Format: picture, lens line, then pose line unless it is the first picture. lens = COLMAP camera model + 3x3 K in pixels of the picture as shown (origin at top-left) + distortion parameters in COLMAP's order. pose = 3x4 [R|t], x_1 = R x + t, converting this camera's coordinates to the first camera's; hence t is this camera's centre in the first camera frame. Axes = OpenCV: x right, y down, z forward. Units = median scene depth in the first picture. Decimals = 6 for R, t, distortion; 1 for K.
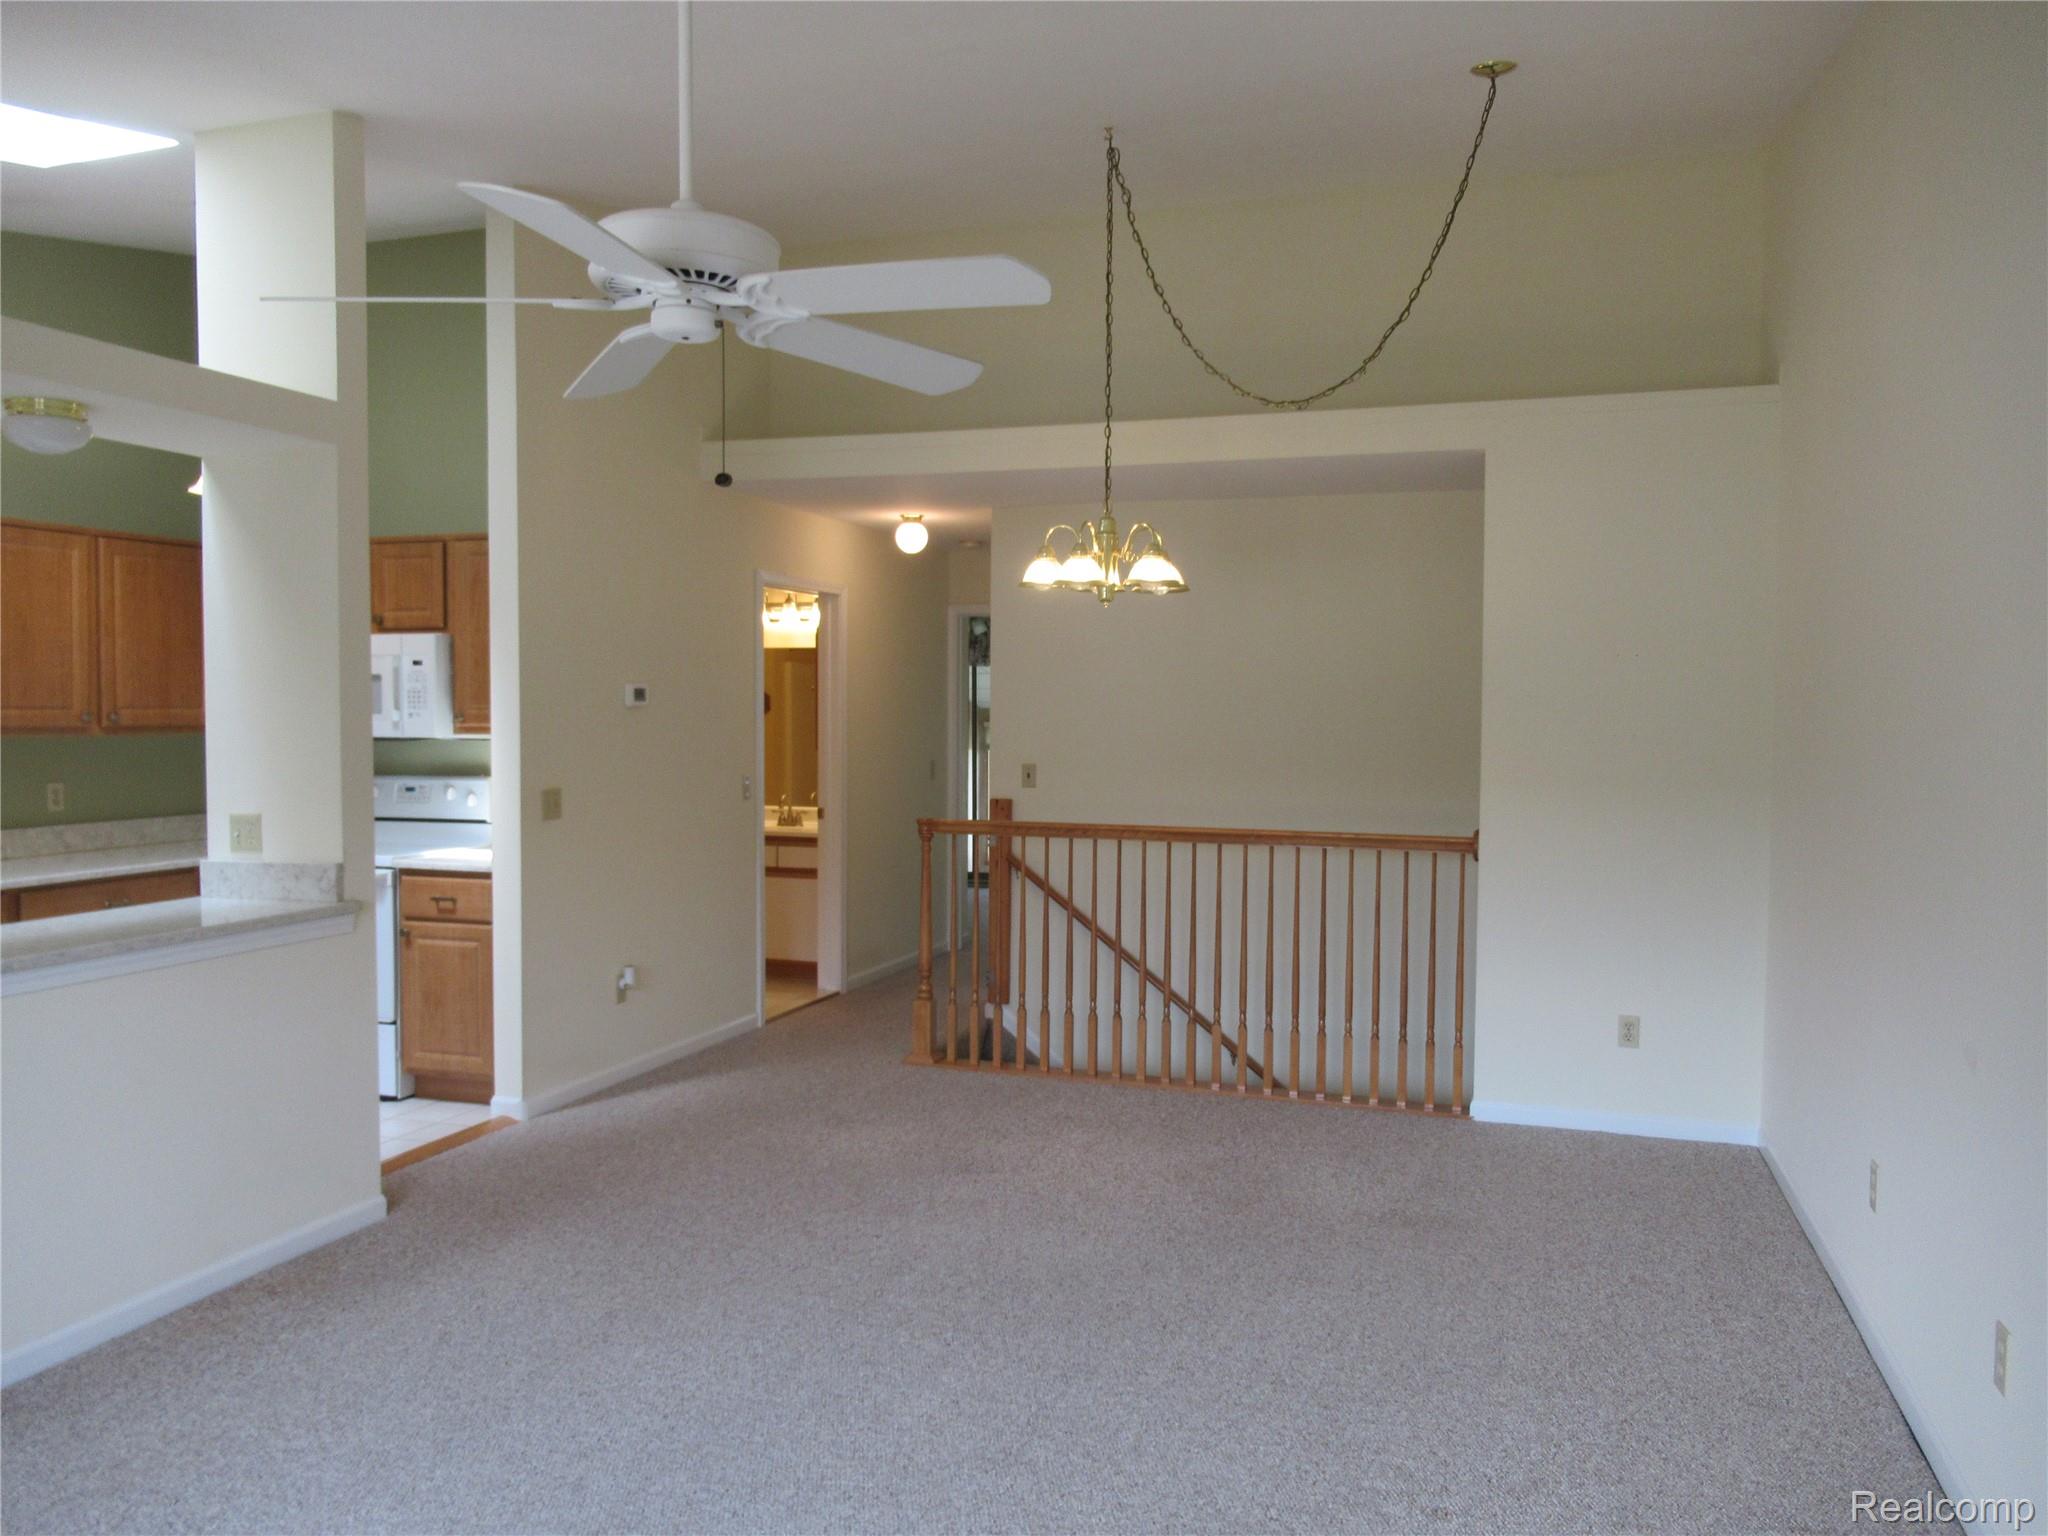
lens RADIAL K [[1547.8, 0, 1024.6], [0, 1547.8, 768.5], [0, 0, 1]] dist [0.003372, 0.007562]
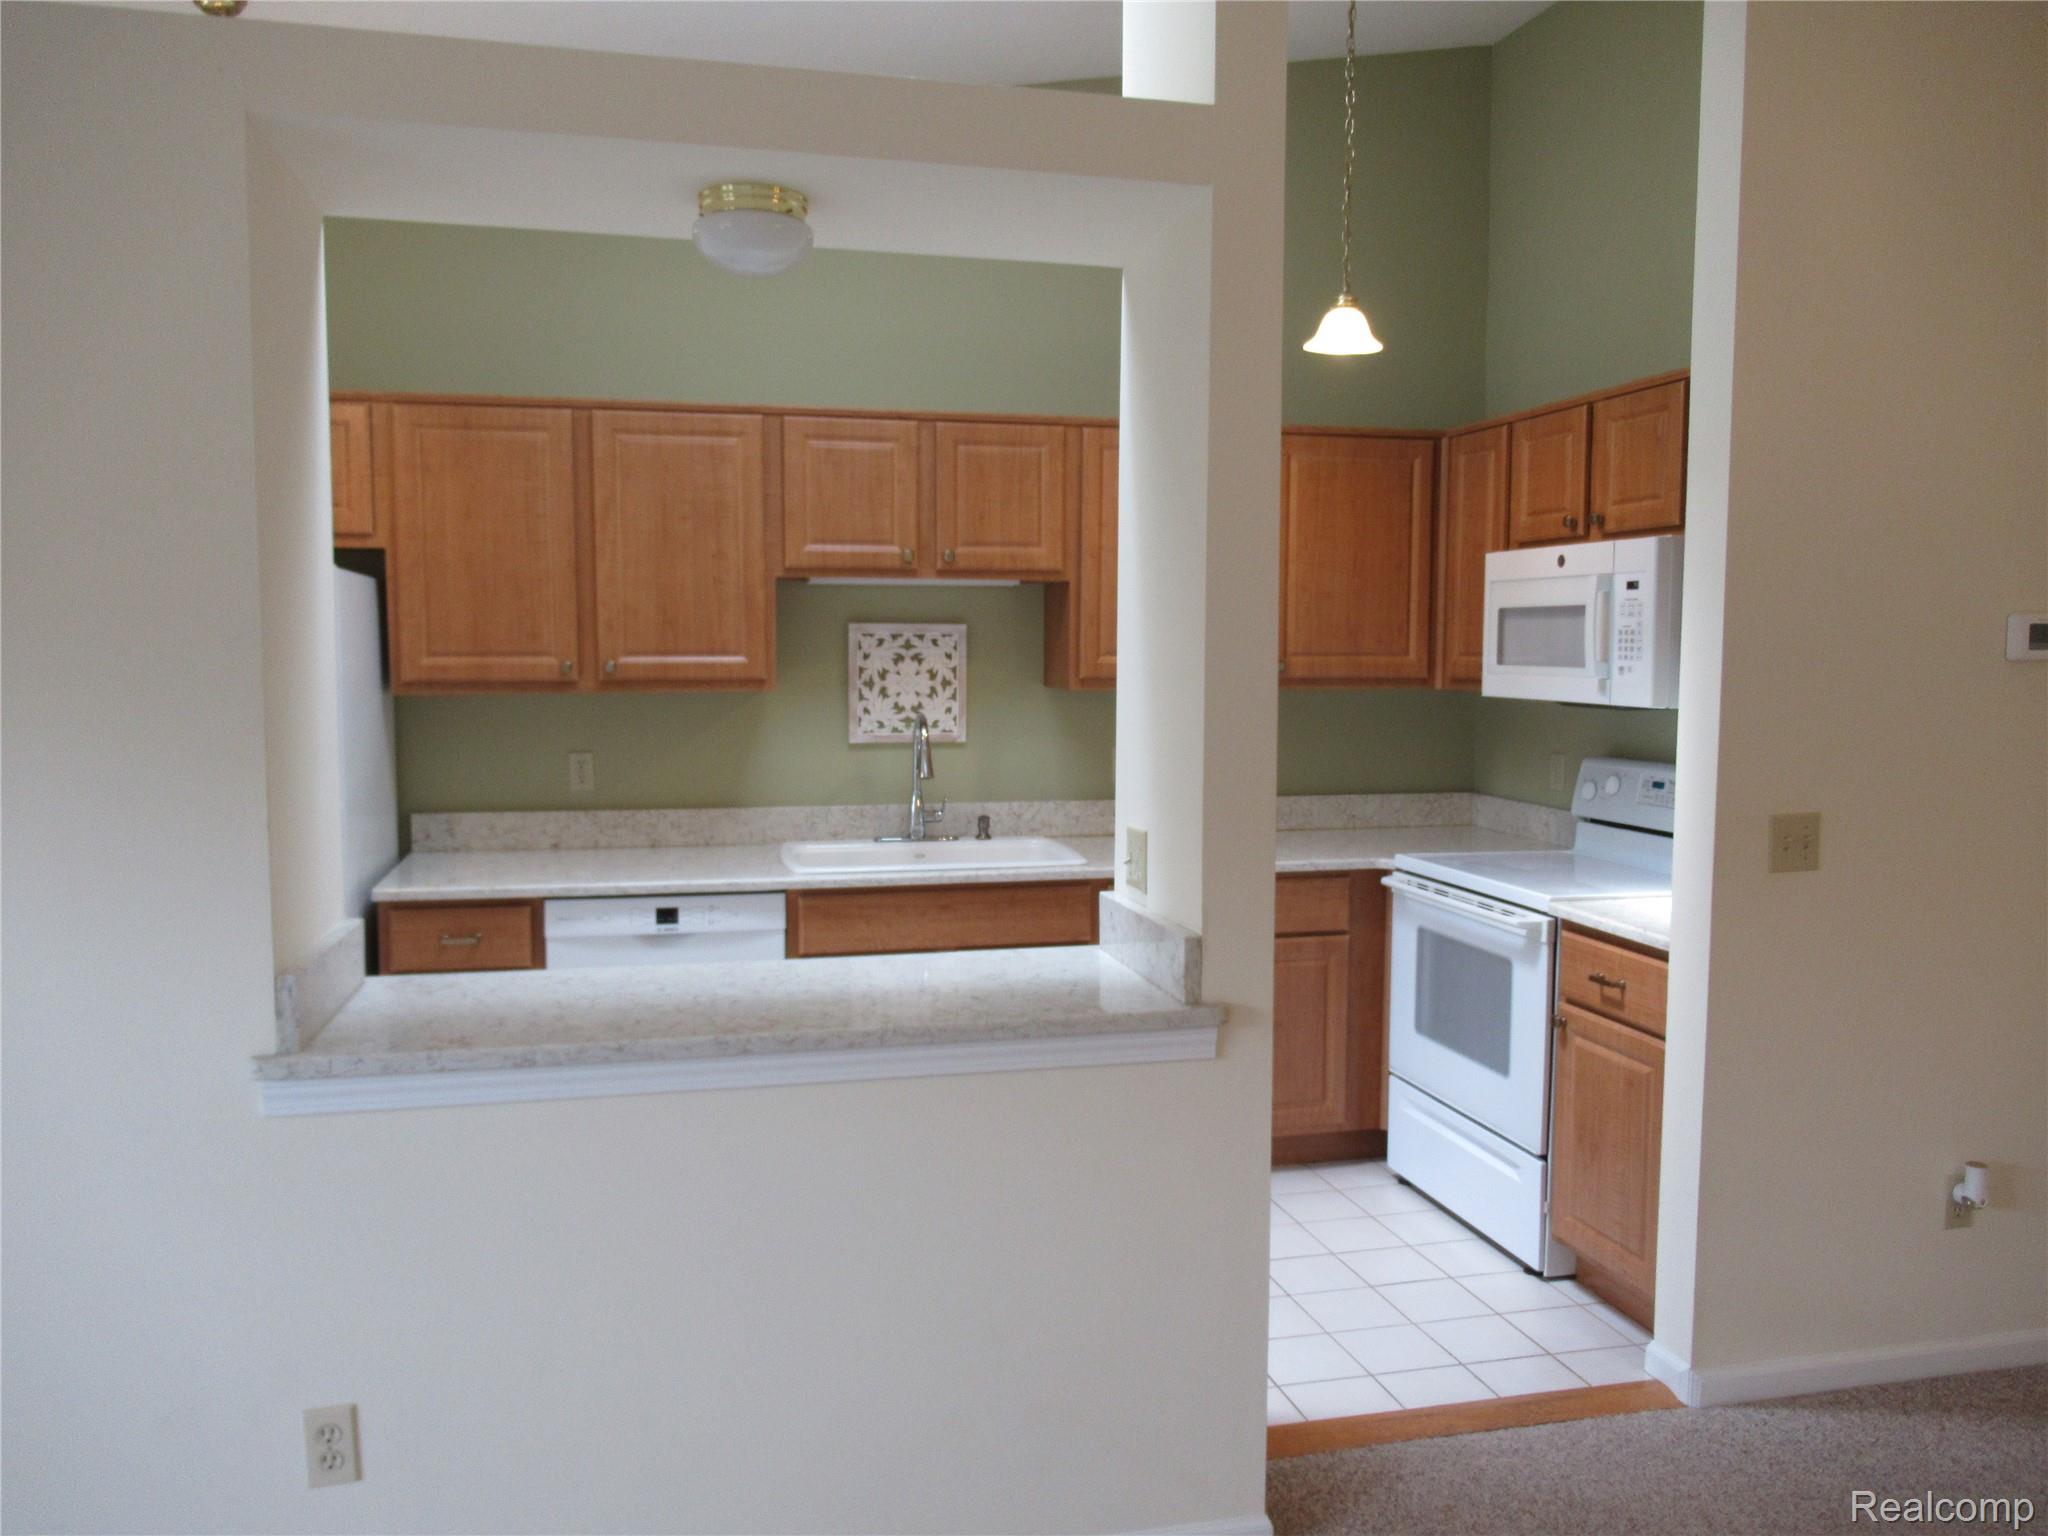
lens RADIAL K [[1547.8, 0, 1024.6], [0, 1547.8, 767.3], [0, 0, 1]] dist [0.003372, 0.007562]
pose [[0.539001, 0.071902, -0.839230, -0.001716], [-0.039085, 0.997412, 0.060352, -0.024831], [0.841398, 0.000271, 0.540416, 0.483979]]
